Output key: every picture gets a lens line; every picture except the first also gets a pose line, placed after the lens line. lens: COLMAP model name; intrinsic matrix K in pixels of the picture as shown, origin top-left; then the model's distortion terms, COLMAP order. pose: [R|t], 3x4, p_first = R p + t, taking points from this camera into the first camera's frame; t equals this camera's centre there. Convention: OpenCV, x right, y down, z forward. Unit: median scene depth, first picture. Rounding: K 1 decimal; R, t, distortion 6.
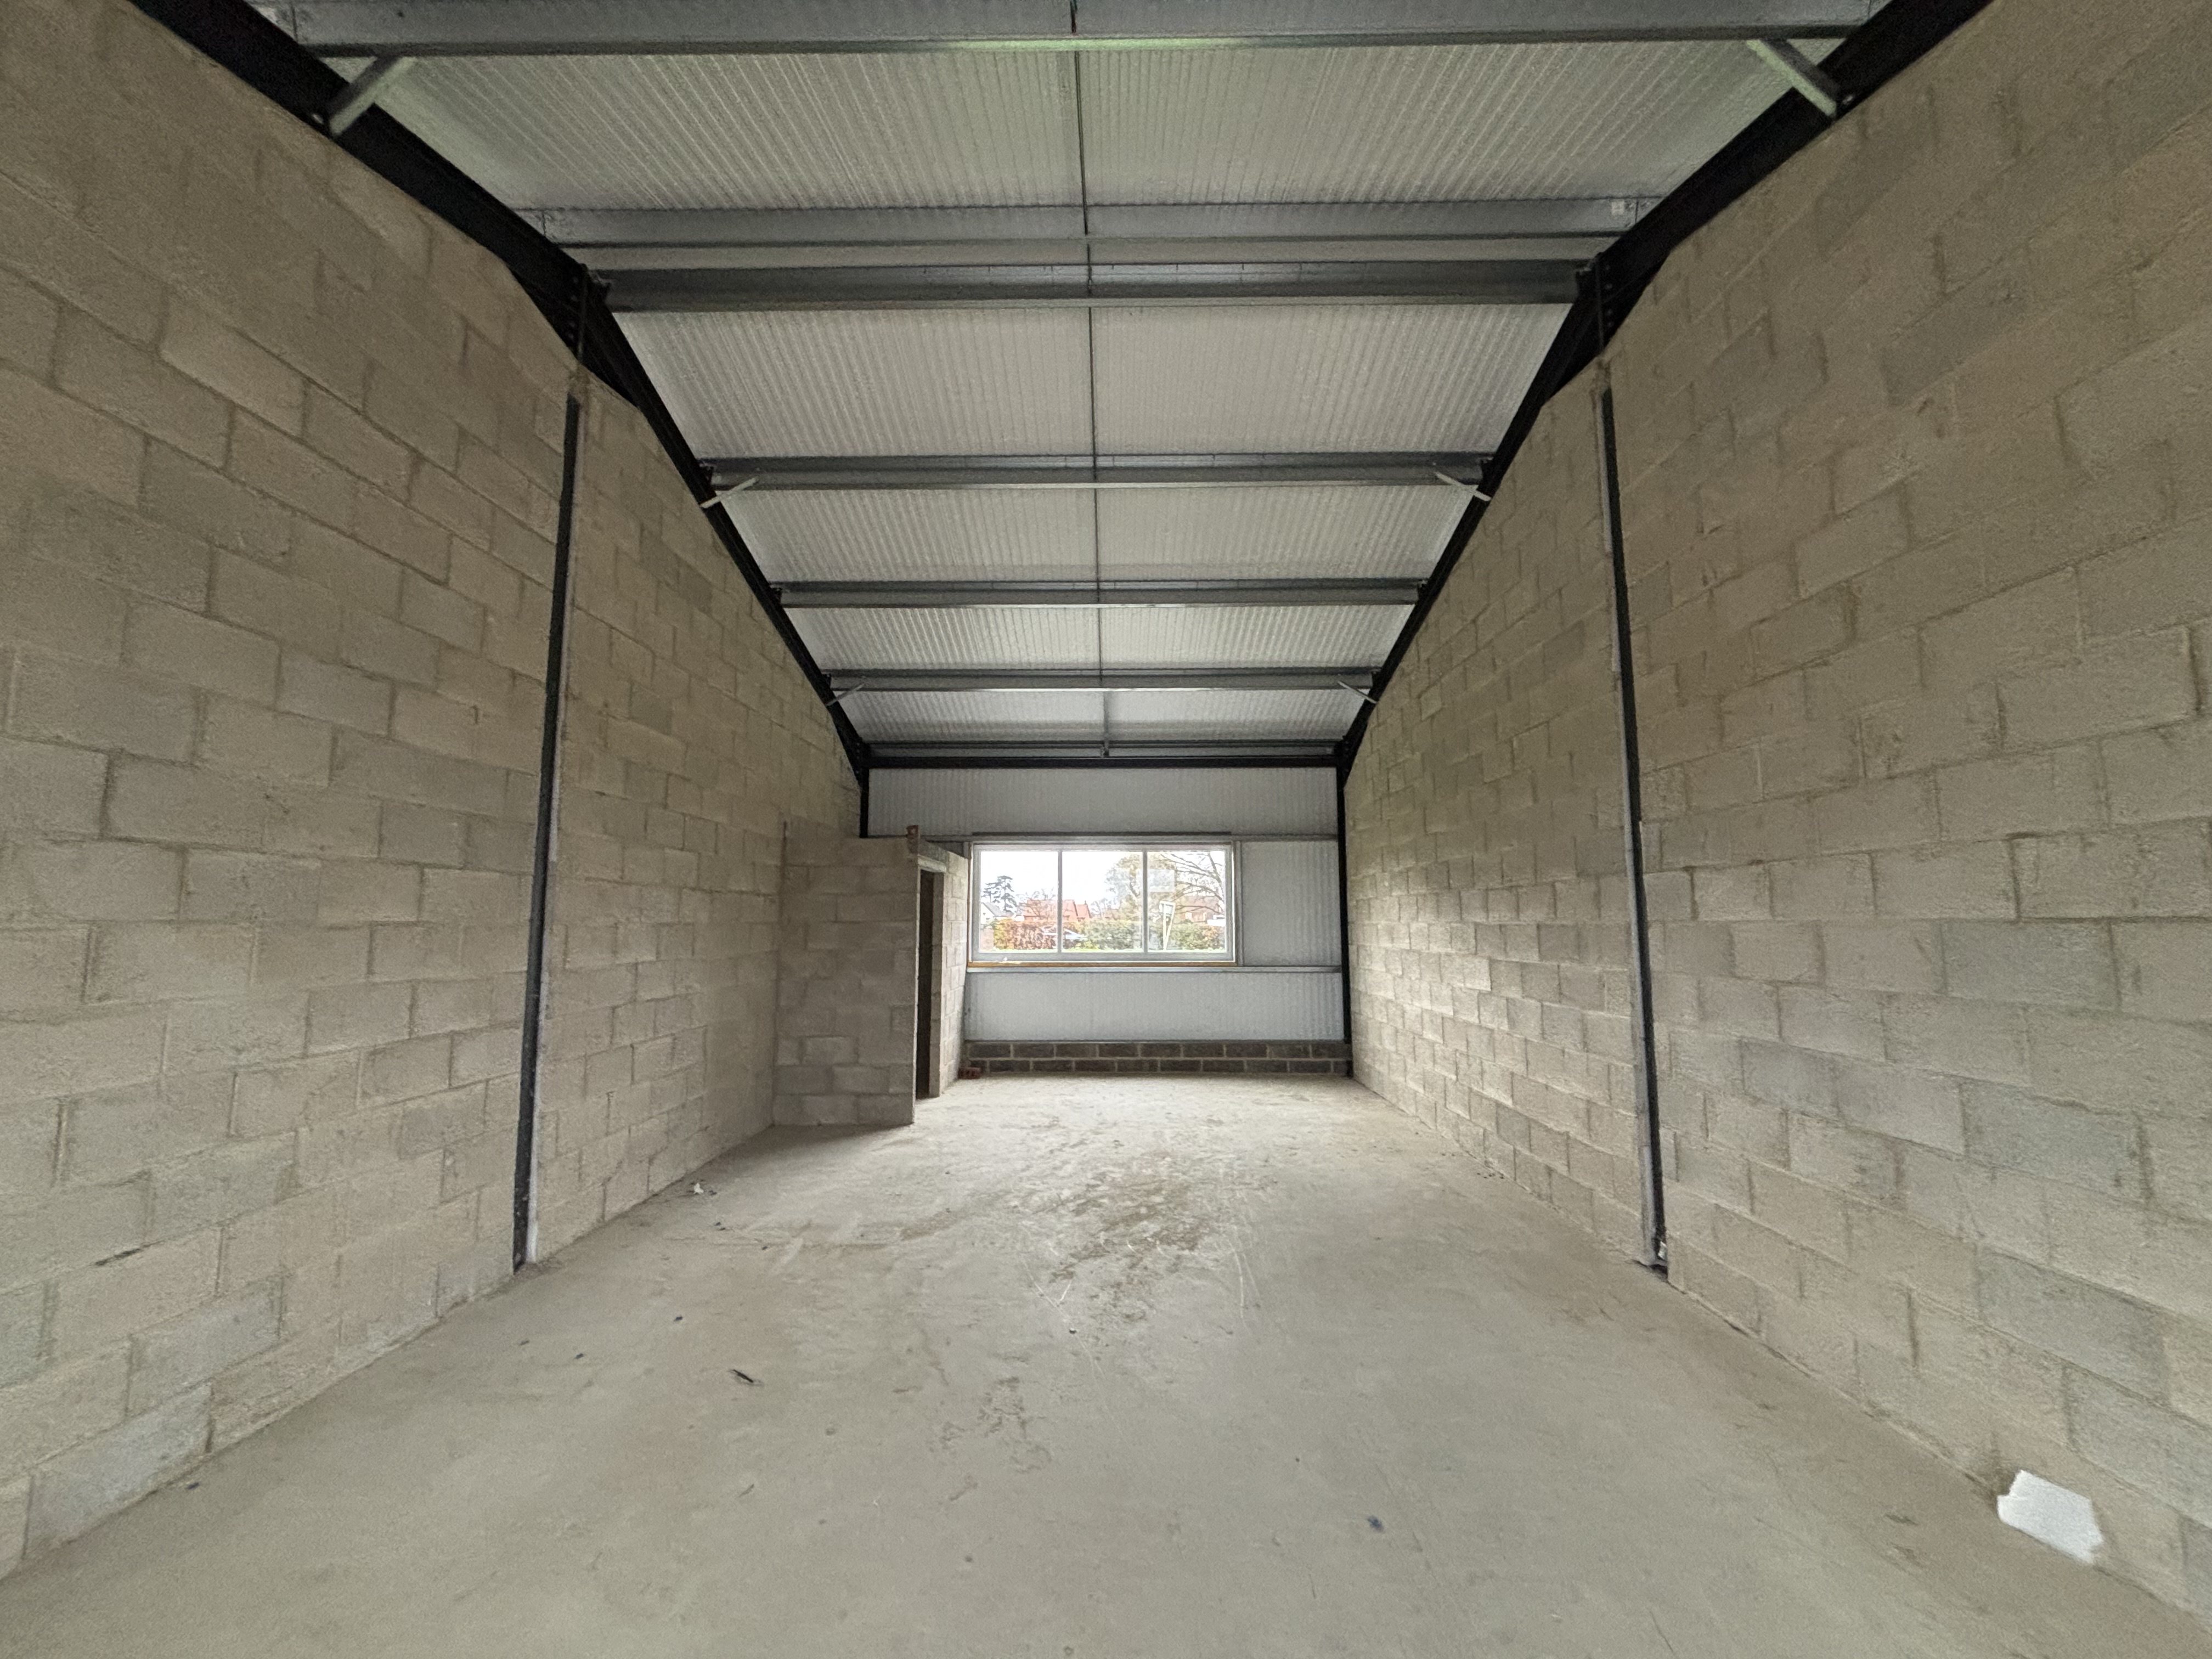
lens RADIAL K [[899.2, 0, 1106.6], [0, 899.2, 844.4], [0, 0, 1]] dist [0.000973, 0.000164]
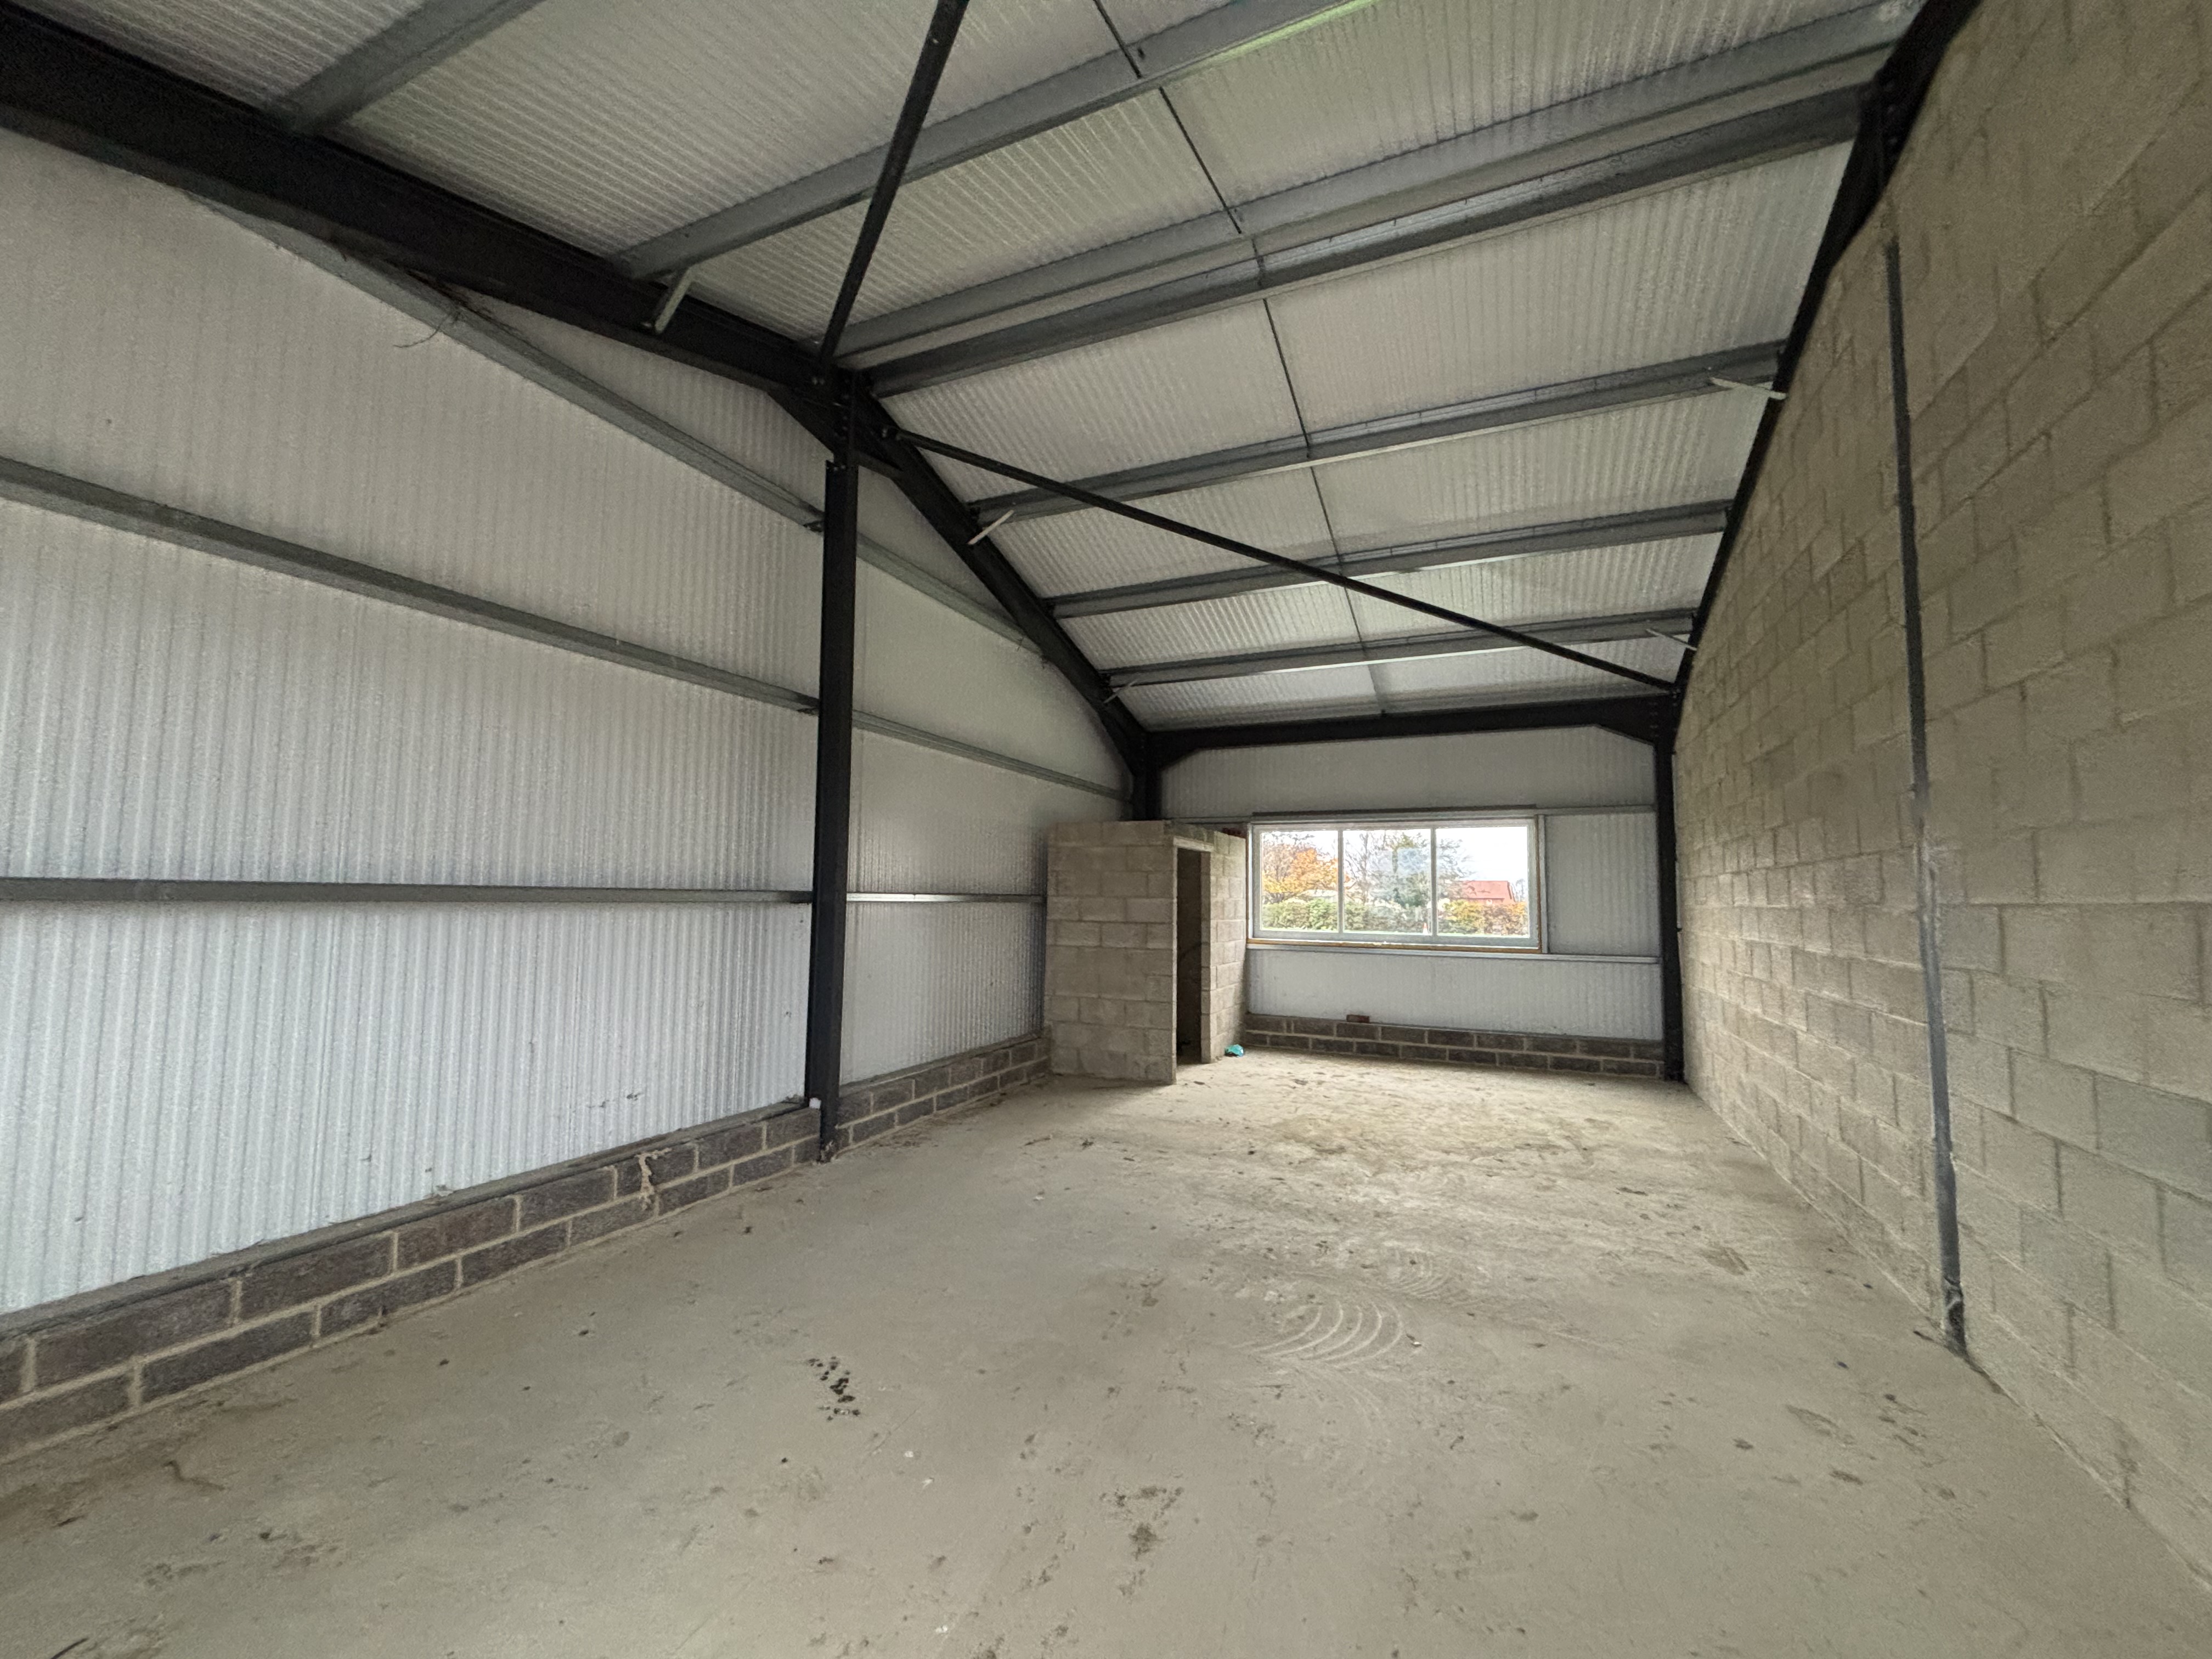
lens RADIAL K [[890.9, 0, 1106.0], [0, 890.9, 829.5], [0, 0, 1]] dist [-0.001168, 0.000367]
pose [[0.917648, -0.018586, -0.396958, 0.116821], [0.021032, 0.999777, 0.001807, 0.000745], [0.396836, -0.010007, 0.917835, -0.003301]]
